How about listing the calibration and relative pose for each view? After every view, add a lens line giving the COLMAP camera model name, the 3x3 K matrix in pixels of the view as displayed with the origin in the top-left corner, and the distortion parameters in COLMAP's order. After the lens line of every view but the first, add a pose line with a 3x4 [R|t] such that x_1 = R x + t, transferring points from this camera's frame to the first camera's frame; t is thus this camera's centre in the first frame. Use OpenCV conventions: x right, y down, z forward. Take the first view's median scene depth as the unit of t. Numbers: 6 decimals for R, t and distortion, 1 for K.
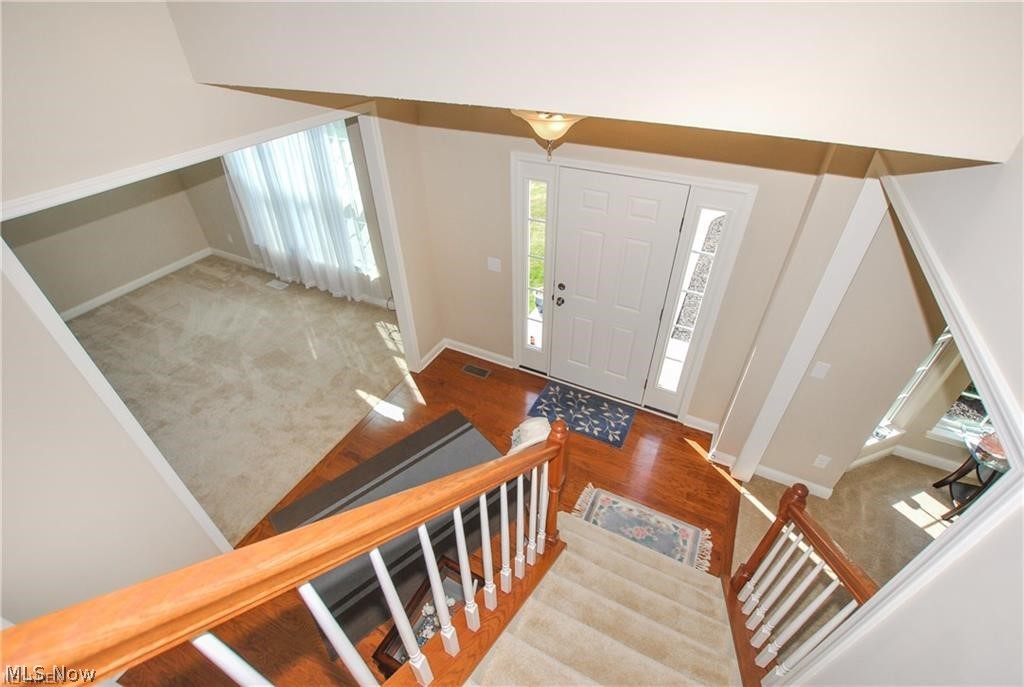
lens RADIAL K [[449.5, 0, 518.0], [0, 449.5, 341.2], [0, 0, 1]] dist [-0.025037, 0.000478]
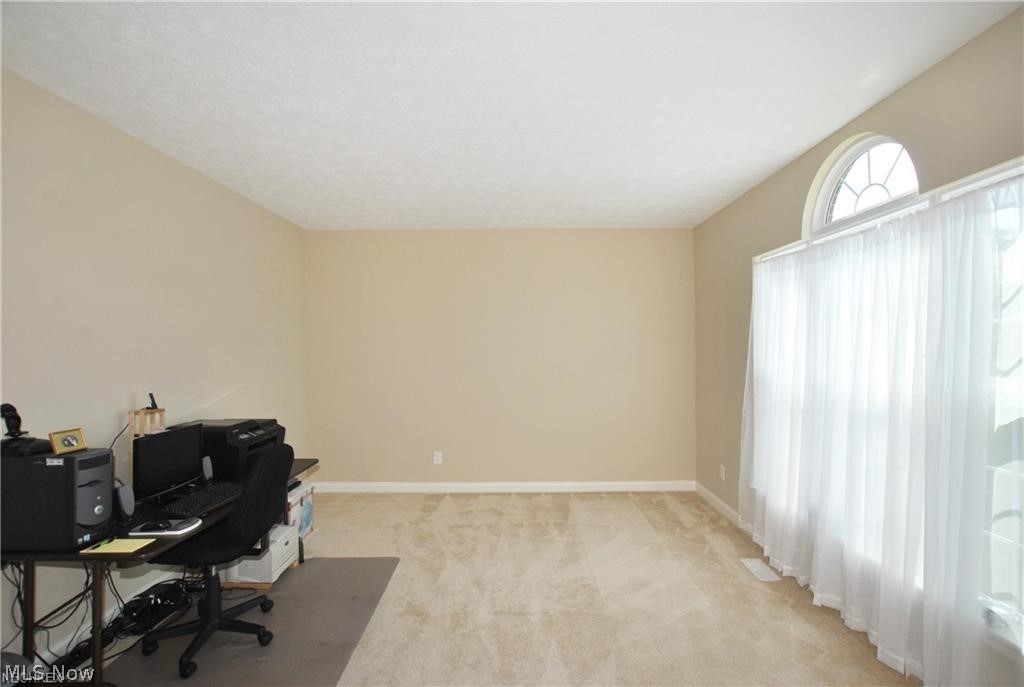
lens RADIAL K [[449.5, 0, 518.0], [0, 449.5, 341.2], [0, 0, 1]] dist [-0.025037, 0.000478]
pose [[0.439838, -0.009566, -0.898026, -0.215022], [-0.545412, 0.791574, -0.275566, -0.045401], [0.713490, 0.610999, 0.342947, 0.497789]]
